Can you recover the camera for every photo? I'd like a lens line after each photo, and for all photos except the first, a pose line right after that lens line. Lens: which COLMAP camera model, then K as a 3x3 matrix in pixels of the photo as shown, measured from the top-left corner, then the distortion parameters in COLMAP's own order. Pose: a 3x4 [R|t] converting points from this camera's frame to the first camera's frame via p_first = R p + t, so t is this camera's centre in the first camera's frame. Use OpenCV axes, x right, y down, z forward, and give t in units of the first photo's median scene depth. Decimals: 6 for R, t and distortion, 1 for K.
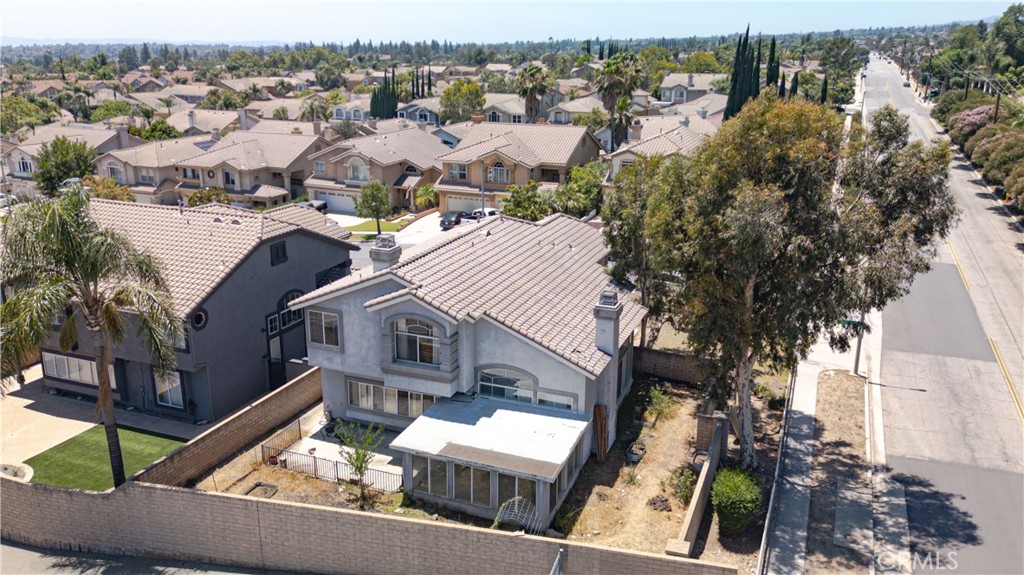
lens RADIAL K [[820.0, 0, 512.5], [0, 820.0, 282.5], [0, 0, 1]] dist [0.040542, -0.009380]
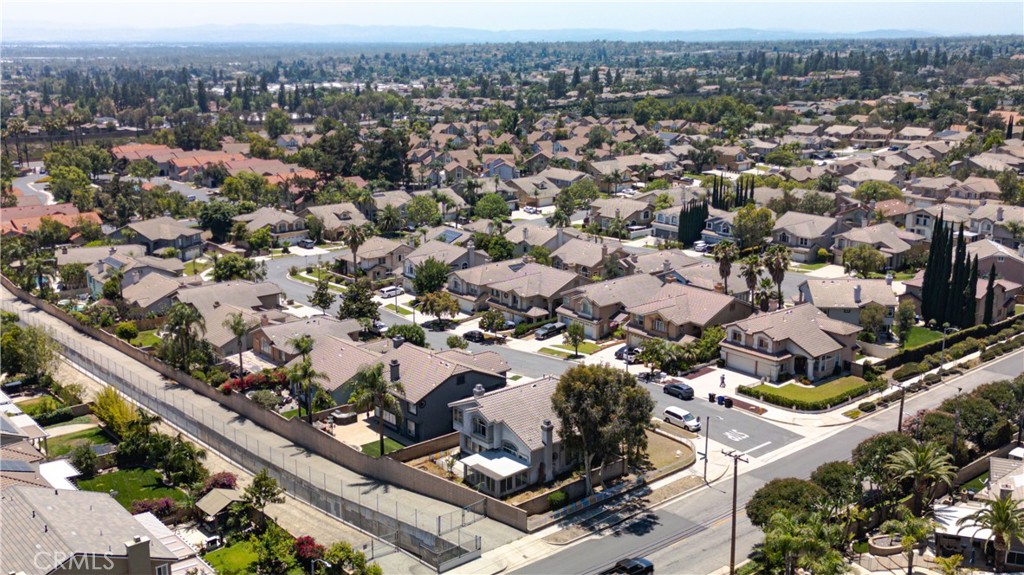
lens RADIAL K [[994.3, 0, 510.2], [0, 994.3, 287.4], [0, 0, 1]] dist [0.103086, 0.000000]
pose [[0.887052, 0.106903, -0.449121, 0.556776], [-0.127941, 0.991642, -0.016657, -0.136165], [0.443587, 0.072236, 0.893316, -0.772539]]
